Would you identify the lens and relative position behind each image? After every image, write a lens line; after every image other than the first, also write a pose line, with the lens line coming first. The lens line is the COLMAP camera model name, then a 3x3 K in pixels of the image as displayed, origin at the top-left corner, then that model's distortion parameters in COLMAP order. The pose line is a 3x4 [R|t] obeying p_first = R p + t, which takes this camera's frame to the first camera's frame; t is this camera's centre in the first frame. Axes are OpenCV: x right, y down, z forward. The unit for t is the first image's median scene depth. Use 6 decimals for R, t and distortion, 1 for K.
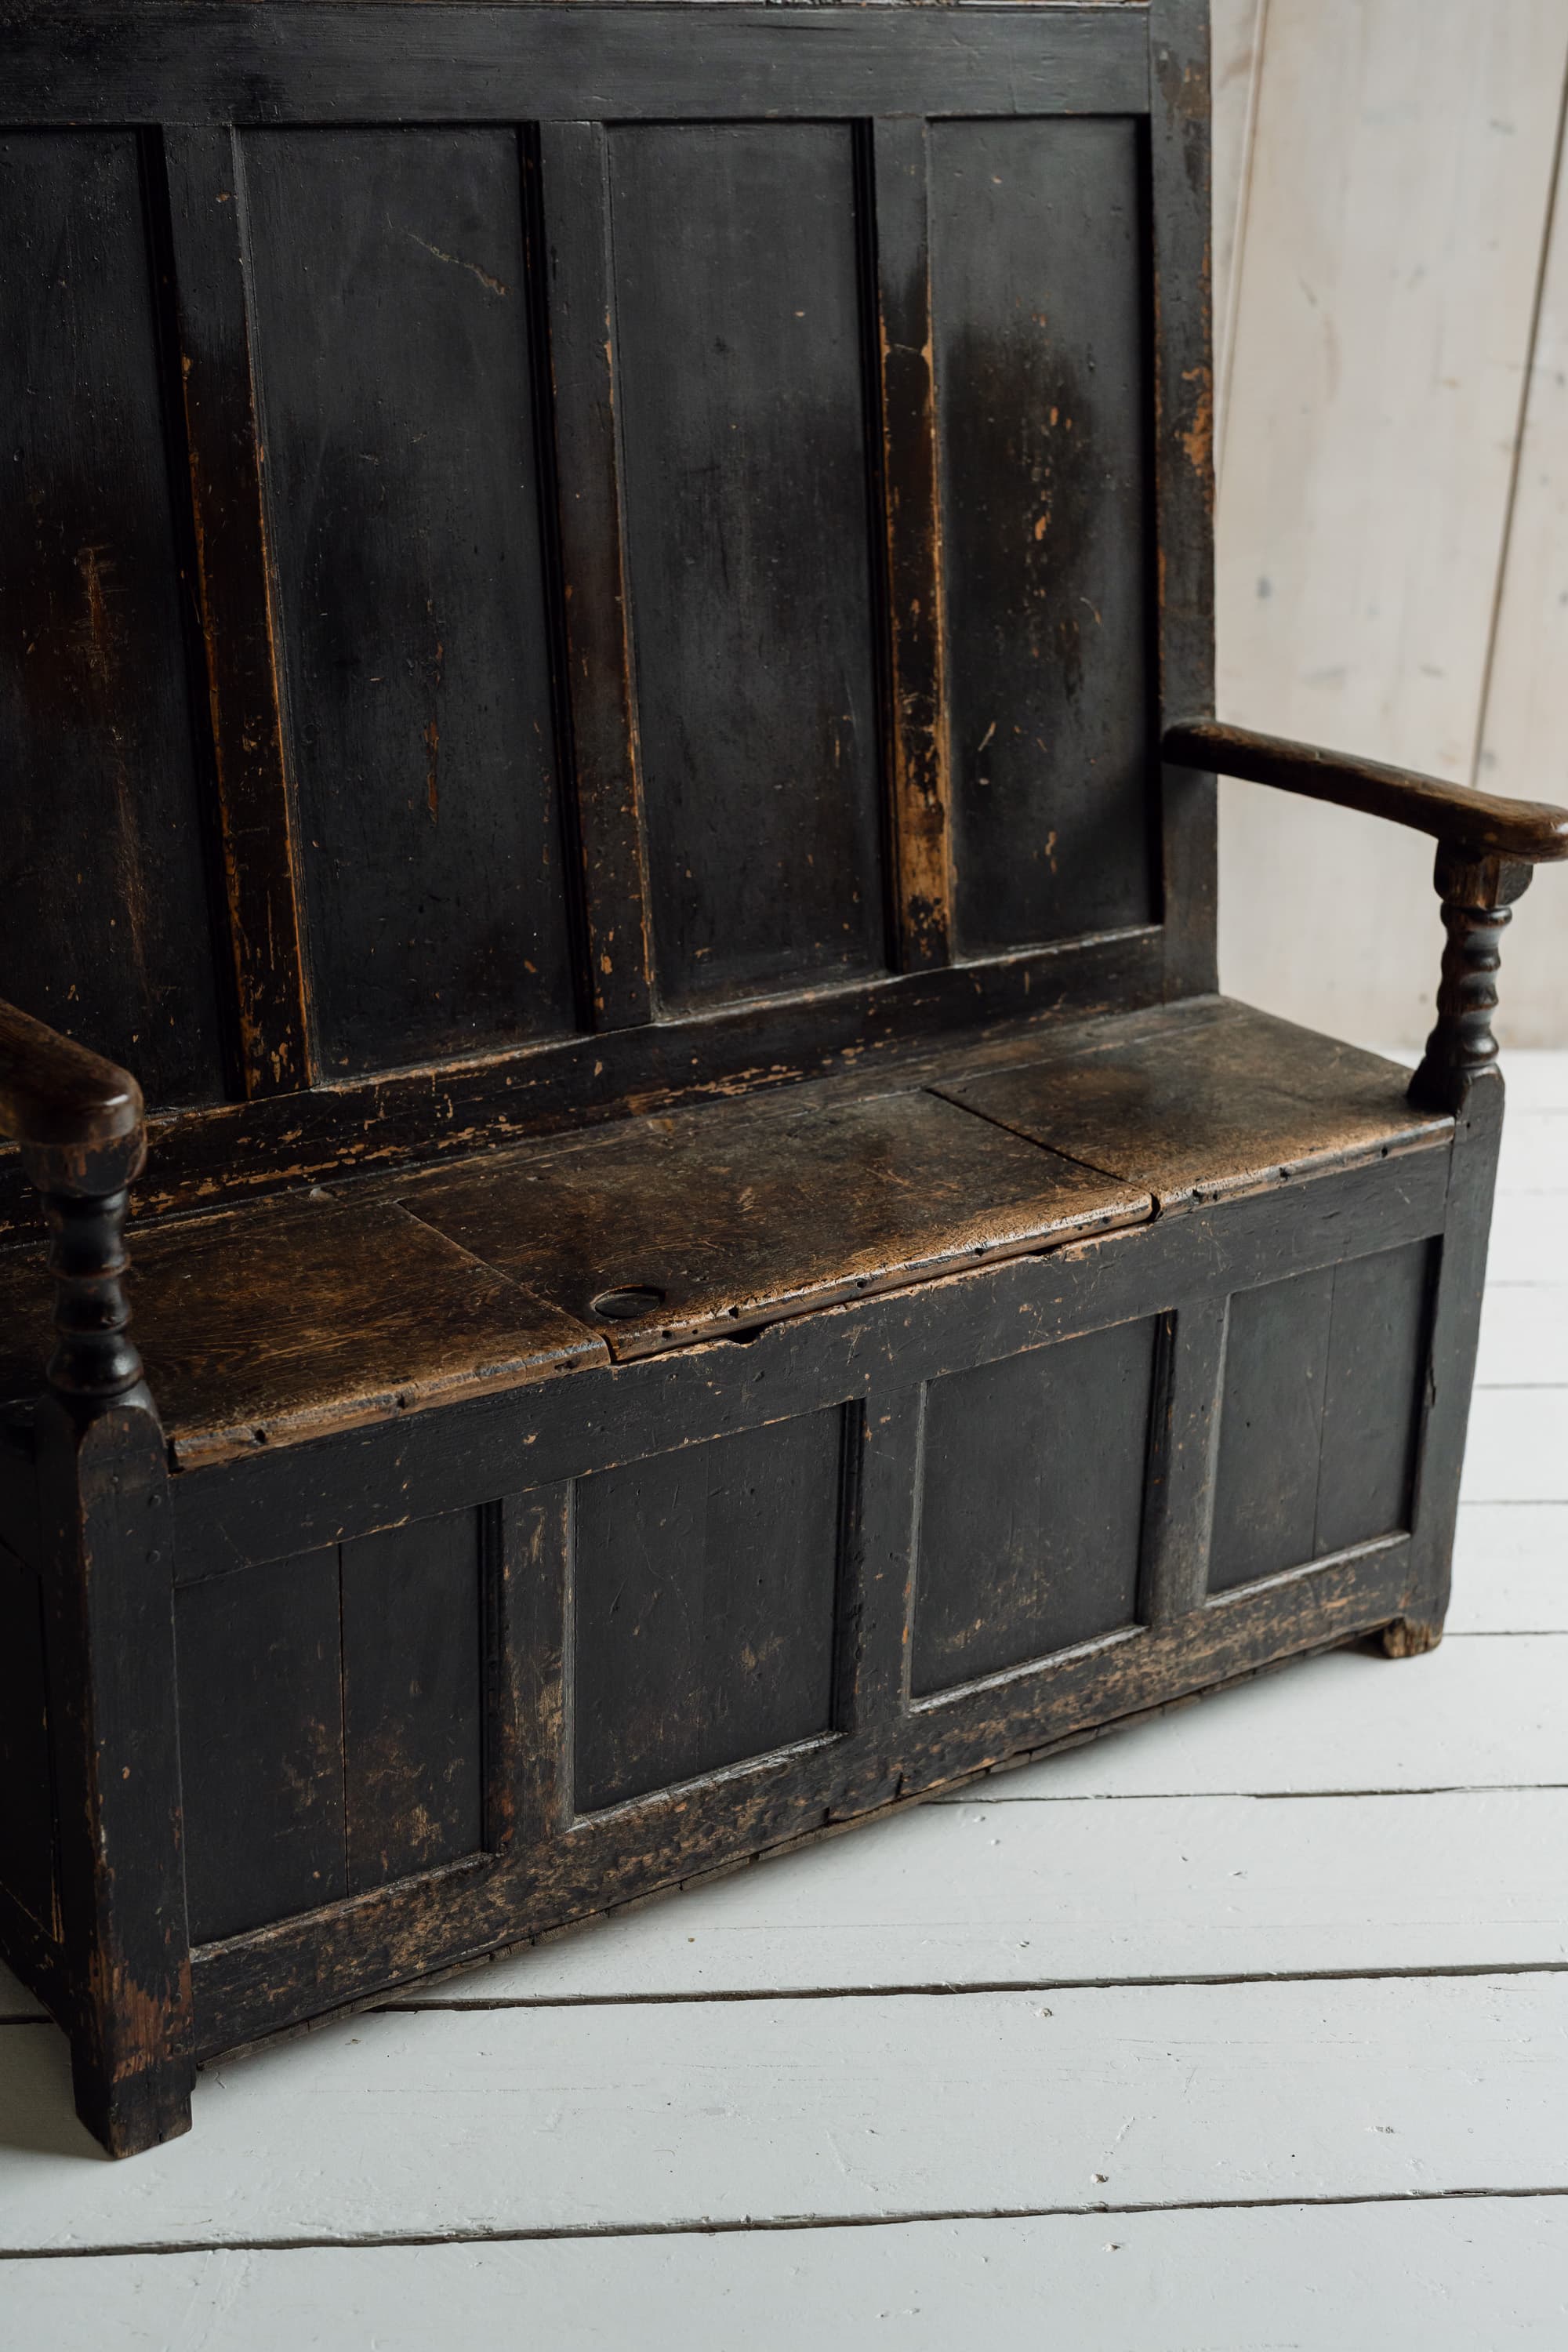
lens RADIAL K [[3292.9, 0, 789.6], [0, 3292.9, 1182.1], [0, 0, 1]] dist [0.000510, 0.000000]
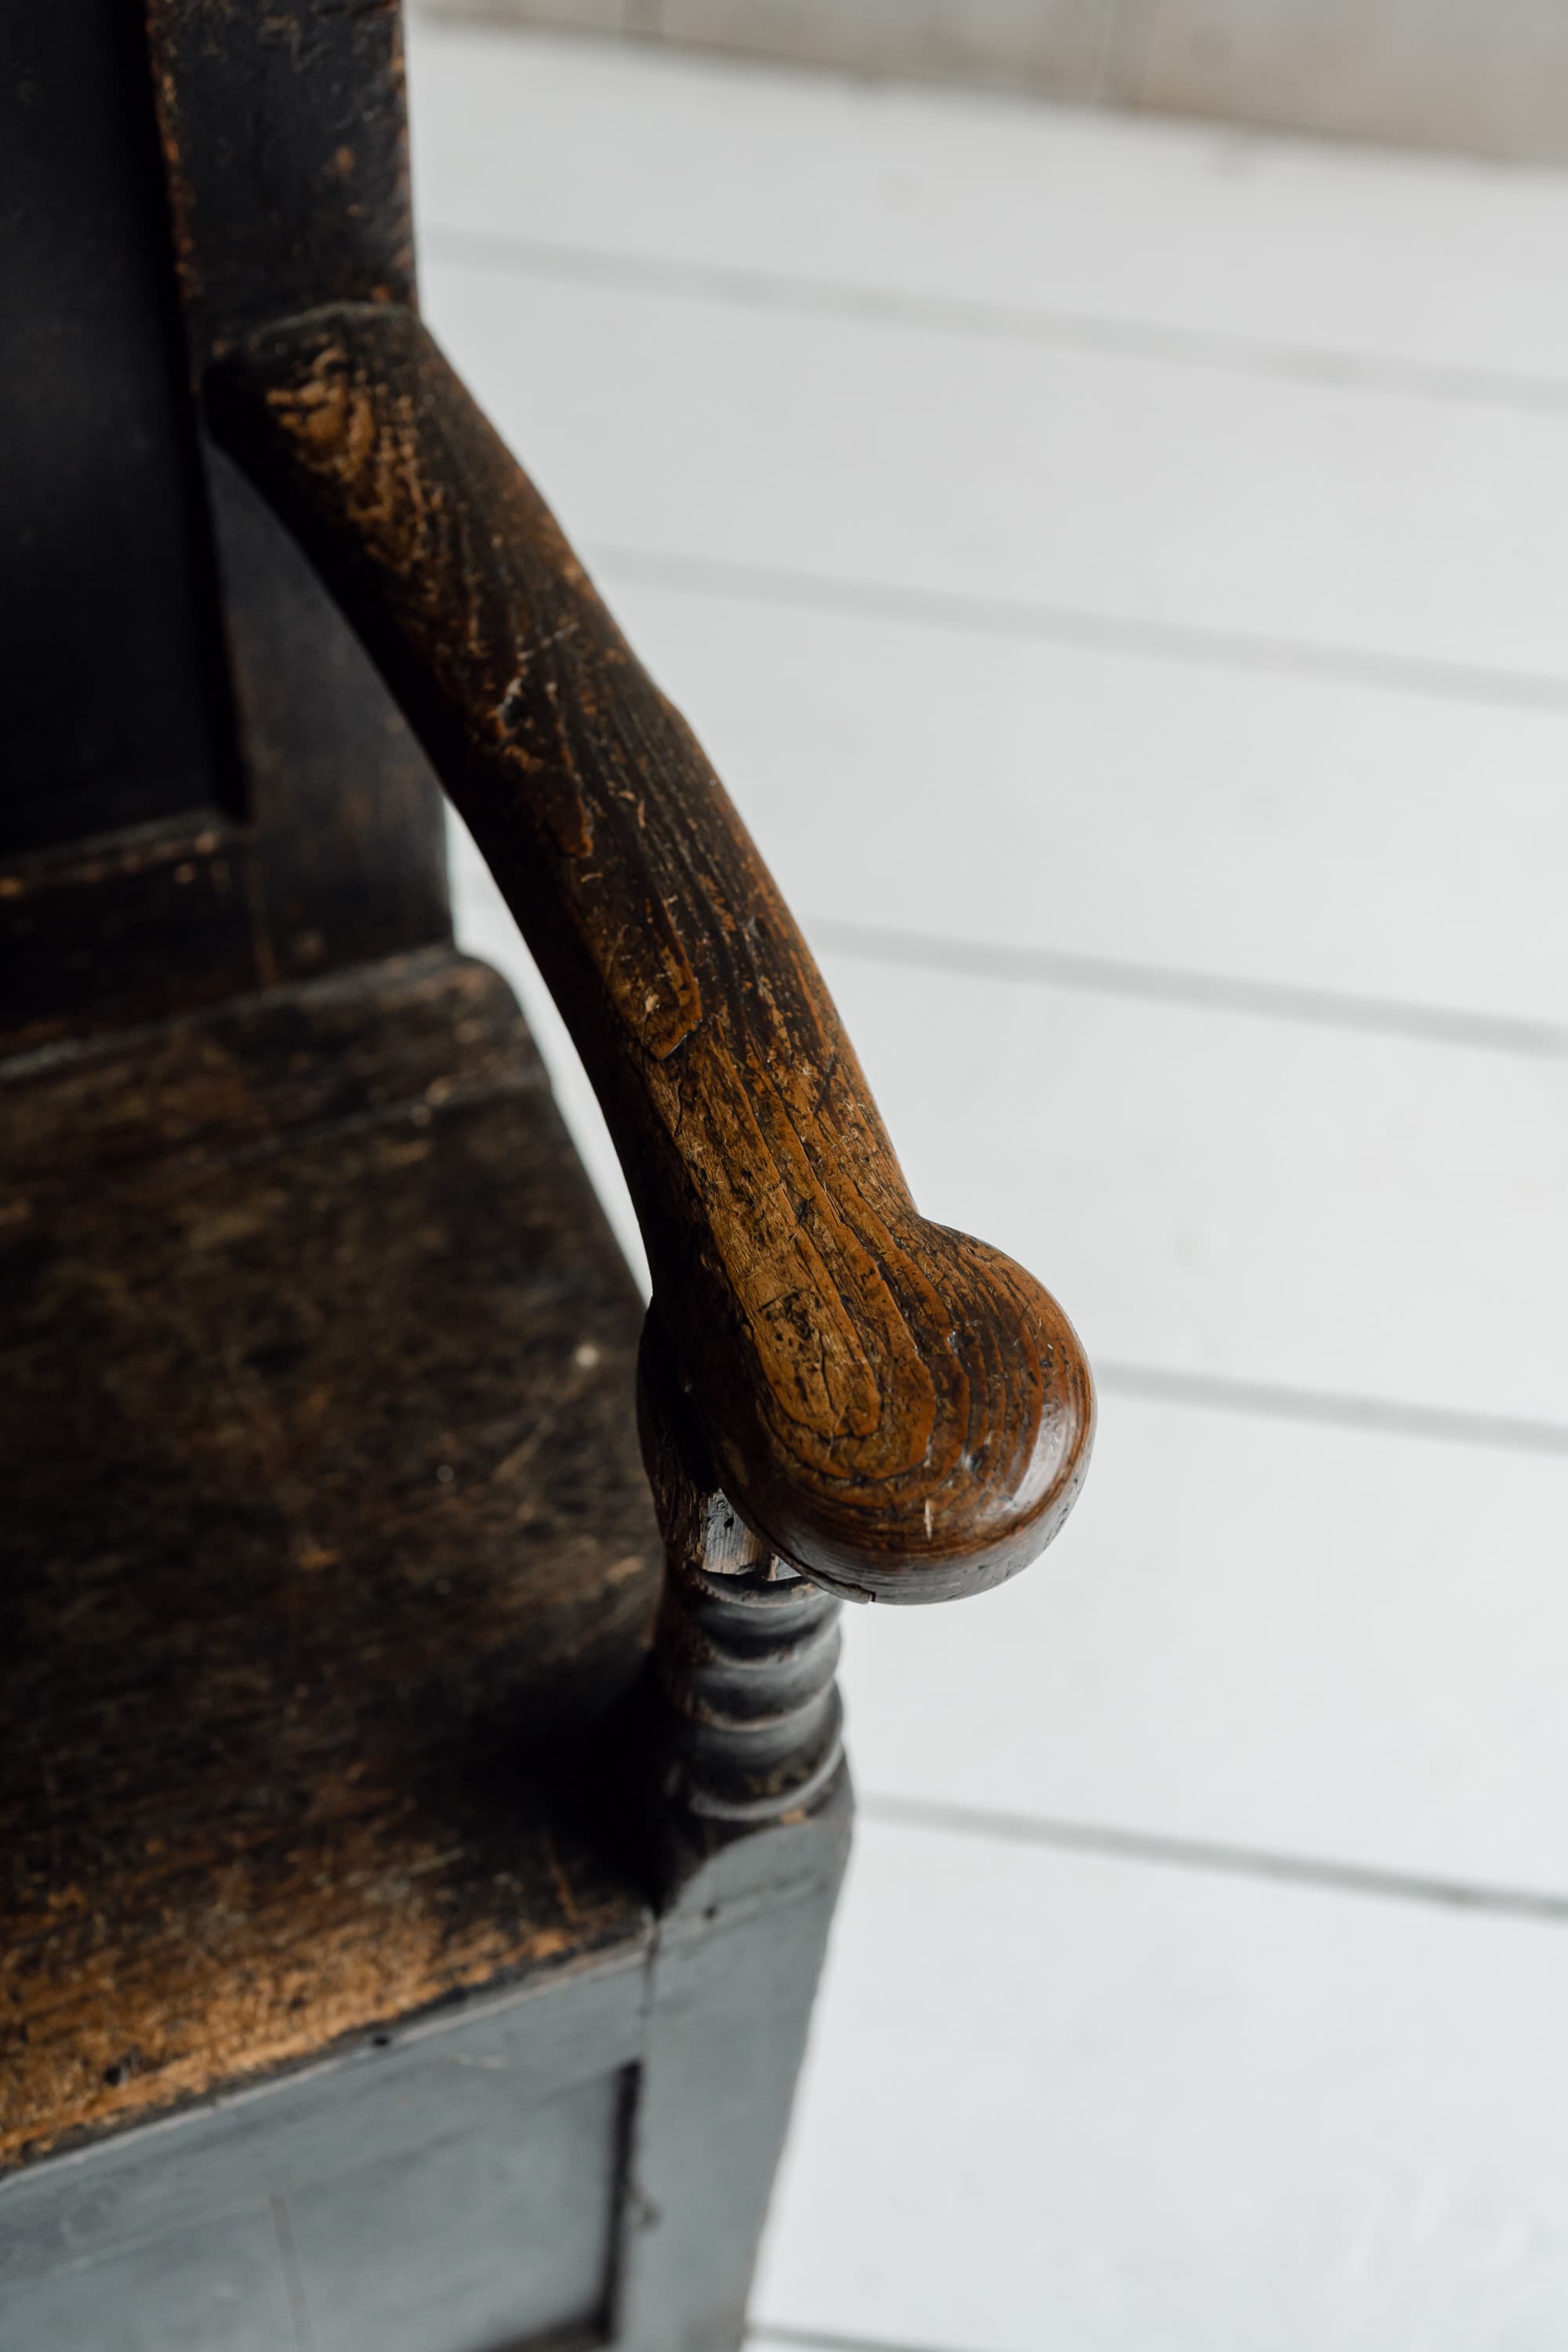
lens RADIAL K [[3292.9, 0, 786.4], [0, 3292.9, 1177.2], [0, 0, 1]] dist [0.000510, 0.000000]
pose [[0.972031, 0.212142, -0.100759, 0.241723], [-0.123987, 0.827906, 0.546990, -0.281177], [0.199458, -0.519198, 0.831053, 0.784150]]
